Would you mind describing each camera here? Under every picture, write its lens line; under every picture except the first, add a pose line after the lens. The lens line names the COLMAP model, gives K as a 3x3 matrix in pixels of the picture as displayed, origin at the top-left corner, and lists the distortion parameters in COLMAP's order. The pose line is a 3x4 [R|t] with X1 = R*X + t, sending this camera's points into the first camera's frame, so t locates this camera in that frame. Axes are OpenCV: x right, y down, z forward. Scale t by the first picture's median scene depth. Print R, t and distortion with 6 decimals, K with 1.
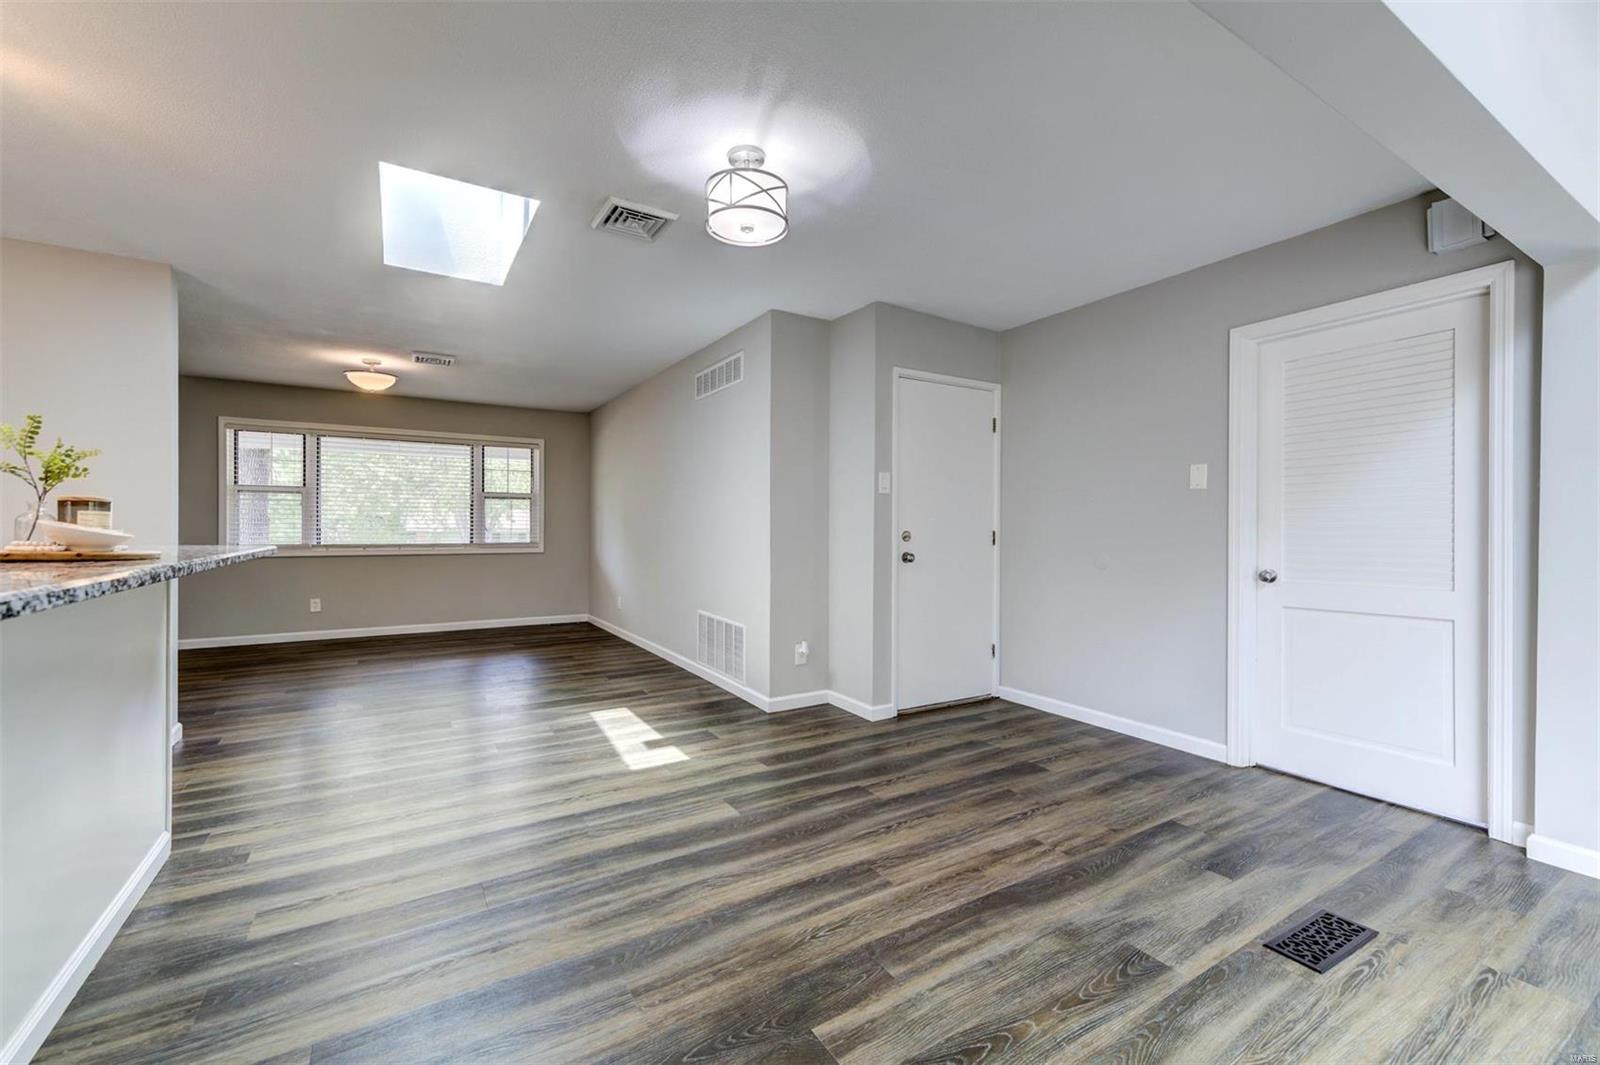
lens RADIAL K [[666.4, 0, 784.9], [0, 666.4, 535.2], [0, 0, 1]] dist [0.015594, -0.004294]
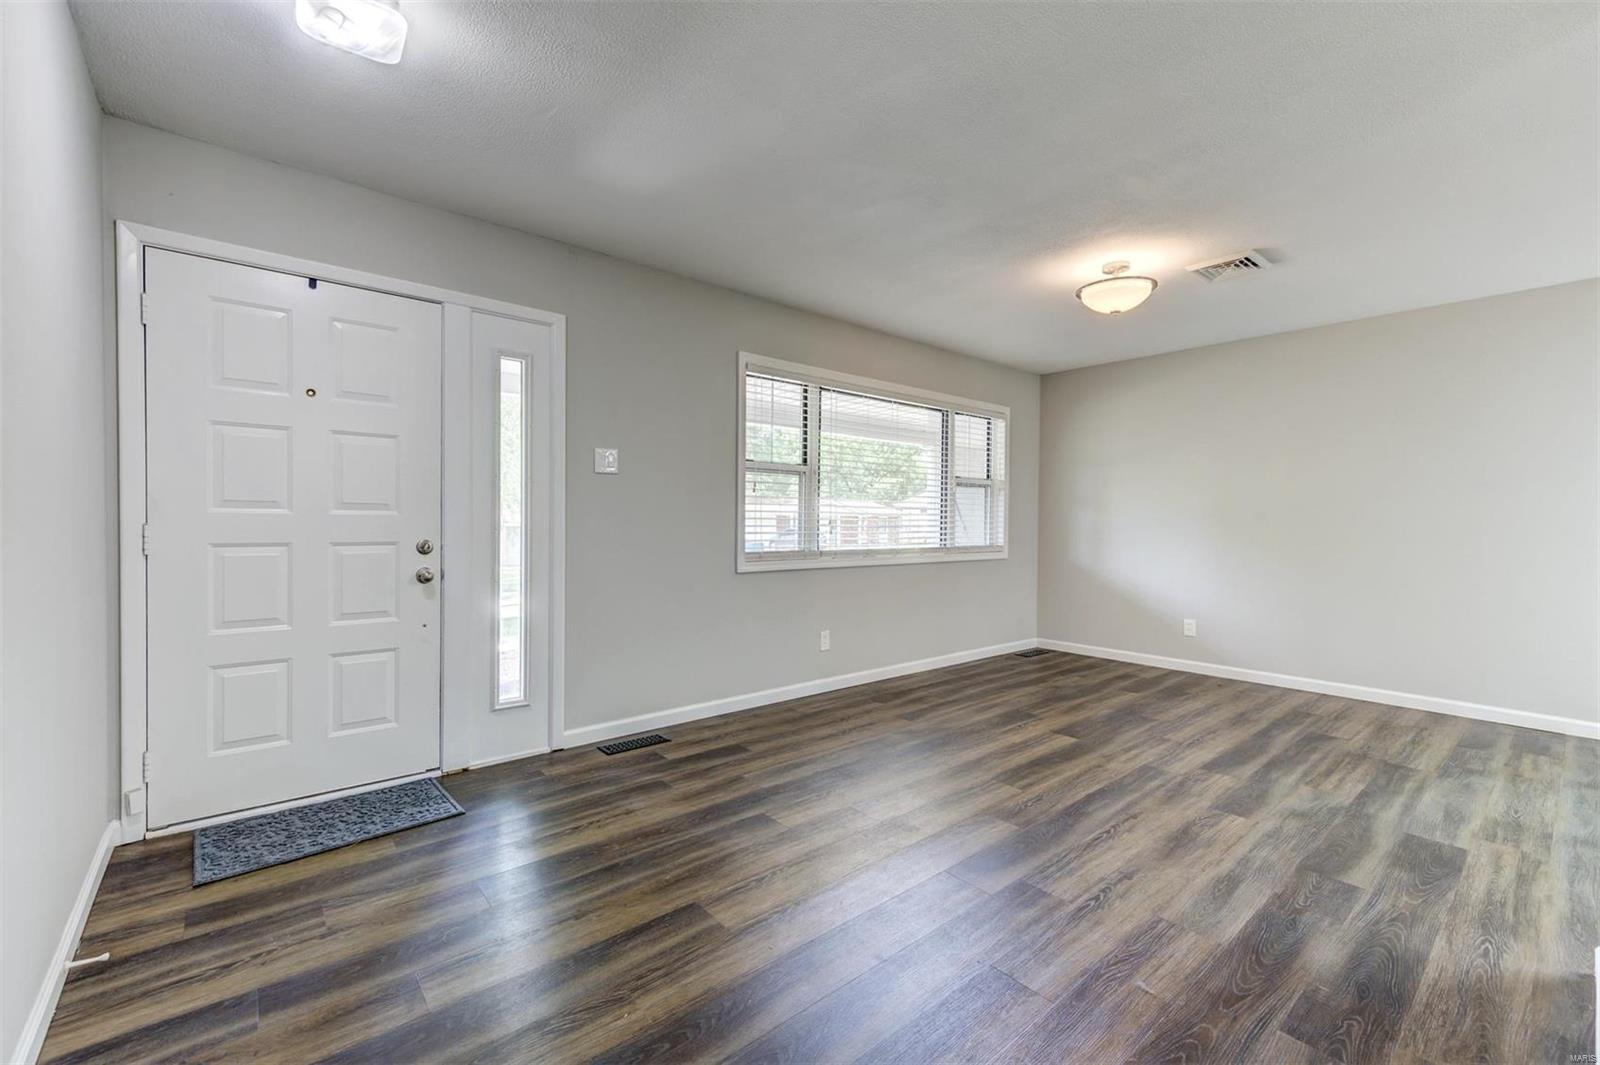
lens RADIAL K [[656.2, 0, 755.0], [0, 656.2, 533.4], [0, 0, 1]] dist [0.009890, -0.000236]
pose [[0.991422, 0.002407, 0.130677, -1.686748], [-0.003811, 0.999938, 0.010496, -0.019710], [-0.130643, -0.010904, 0.991369, 0.703703]]
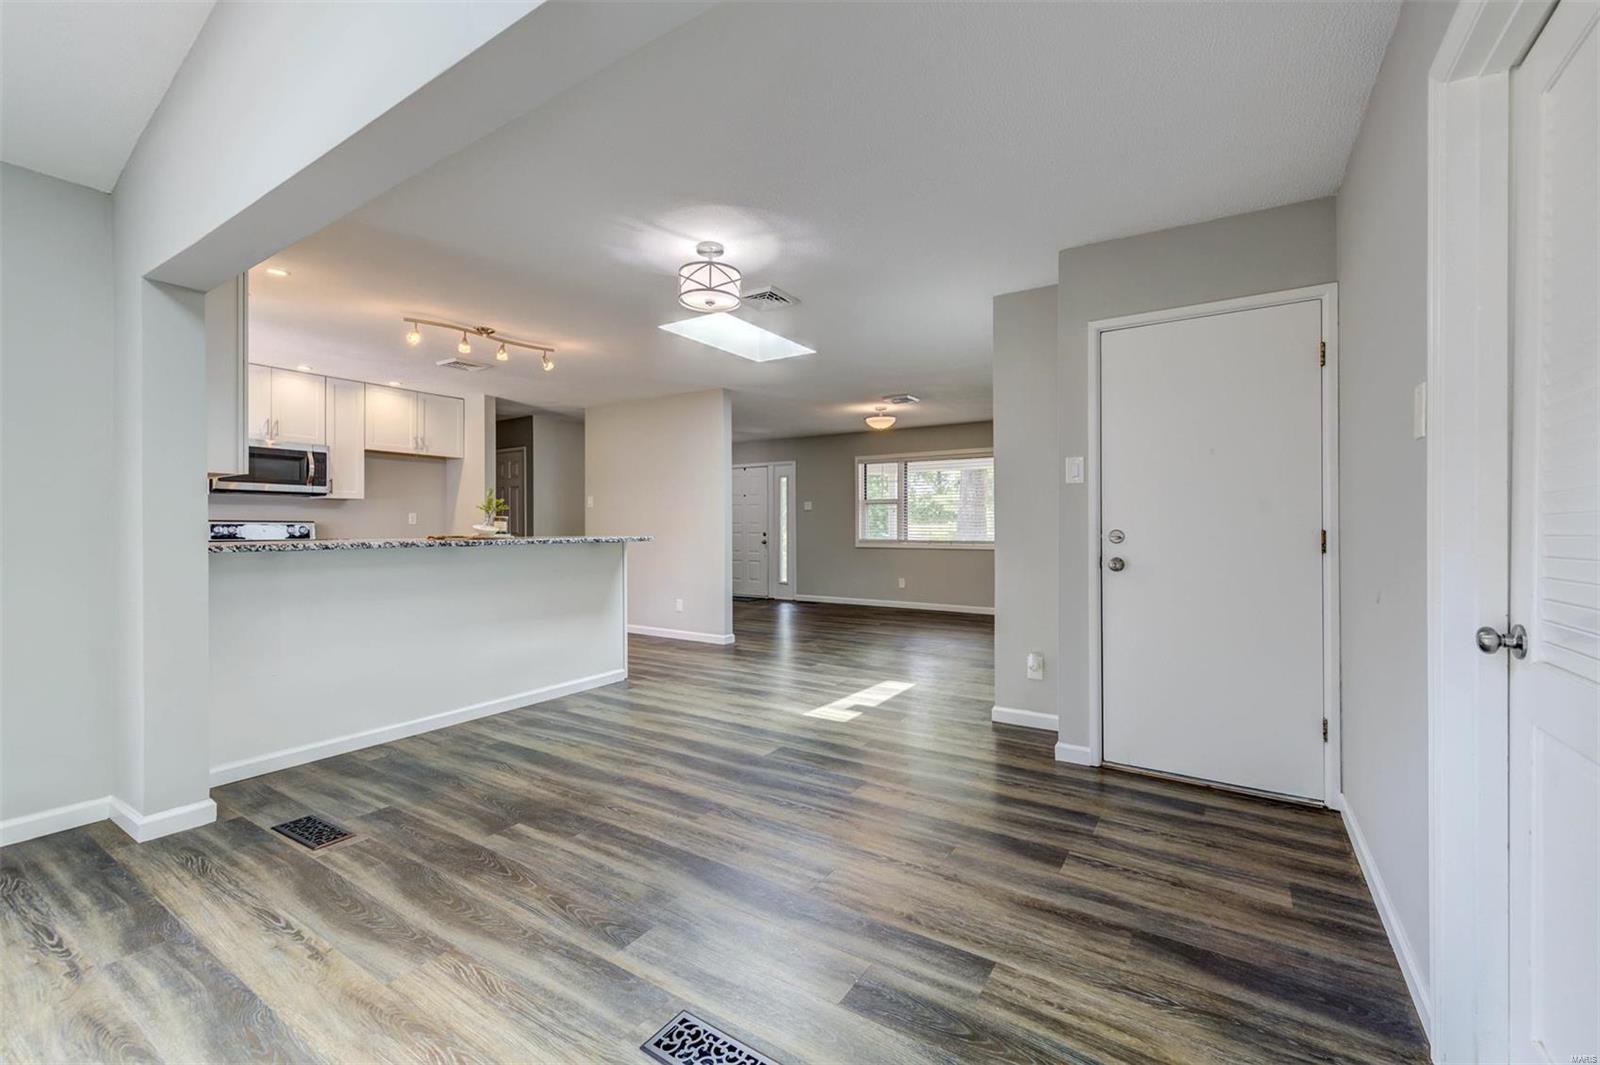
lens RADIAL K [[646.4, 0, 800.0], [0, 646.4, 532.5], [0, 0, 1]] dist [0.016720, -0.003549]
pose [[0.436625, 0.003897, -0.899635, 0.841180], [-0.007640, 0.999971, 0.000623, -0.000998], [0.899611, 0.006601, 0.436642, 0.424026]]
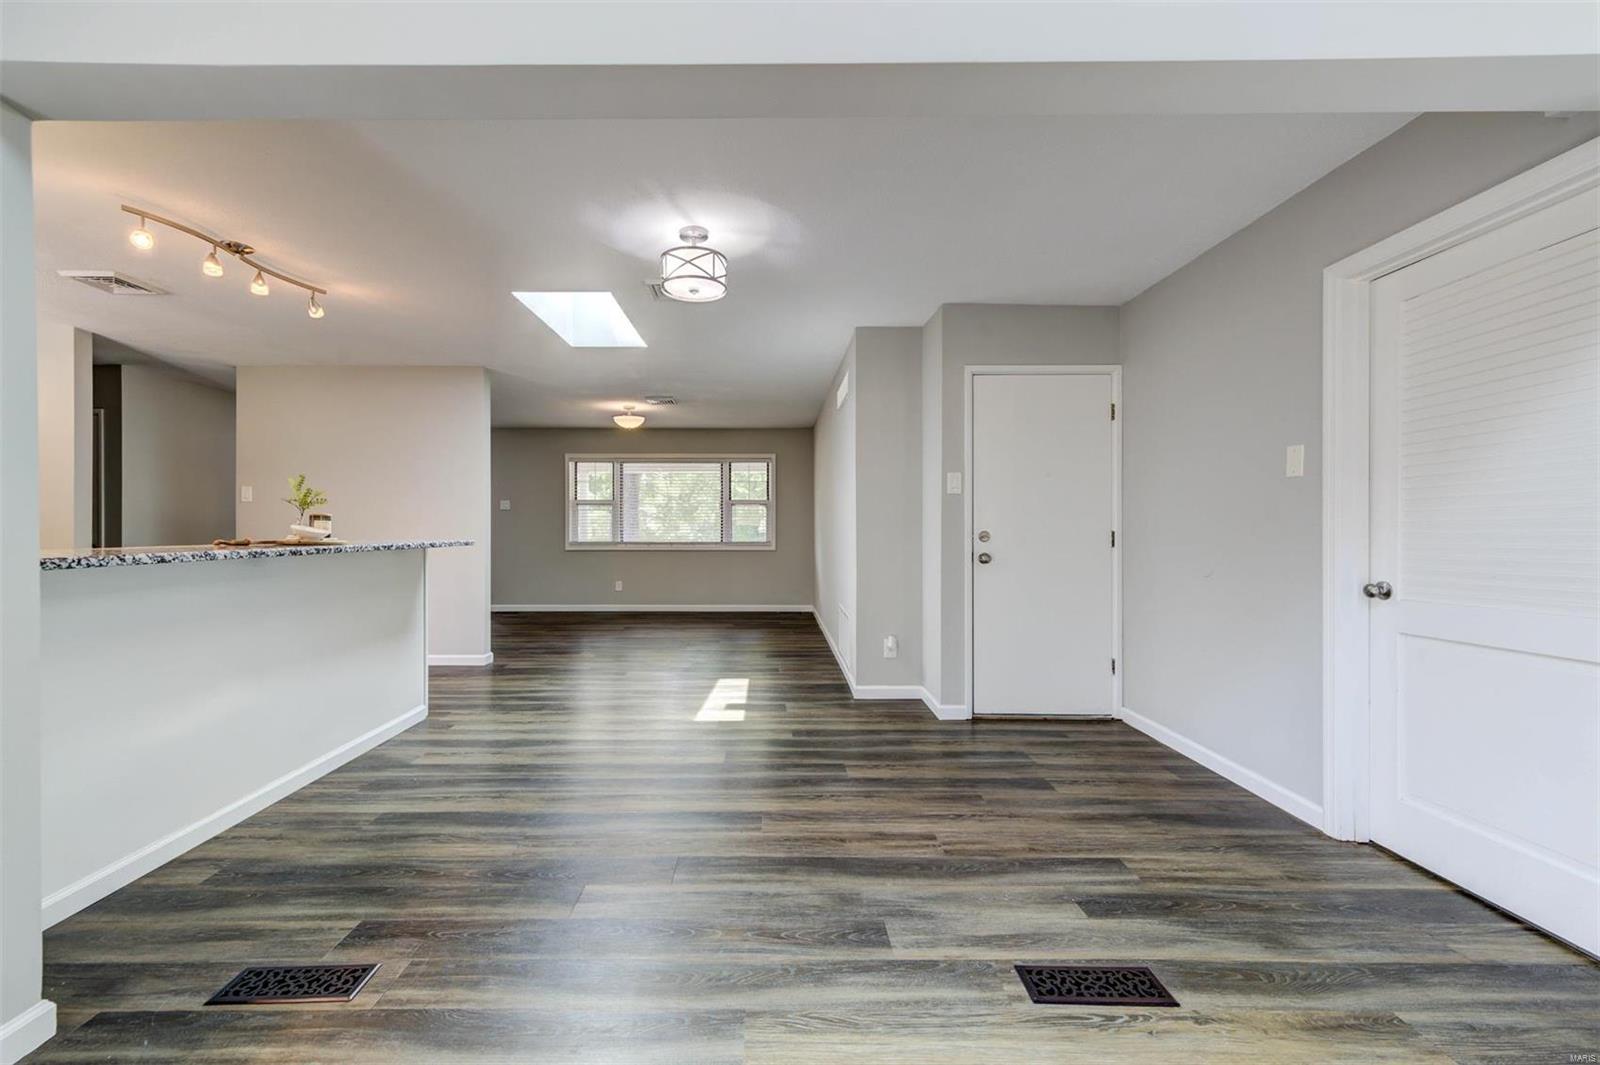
lens RADIAL K [[656.2, 0, 755.0], [0, 656.2, 533.4], [0, 0, 1]] dist [0.009890, -0.000236]
pose [[0.848647, 0.000658, -0.528959, 0.493341], [-0.003266, 0.999987, -0.003995, 0.002442], [0.528949, 0.005118, 0.848638, 0.007478]]
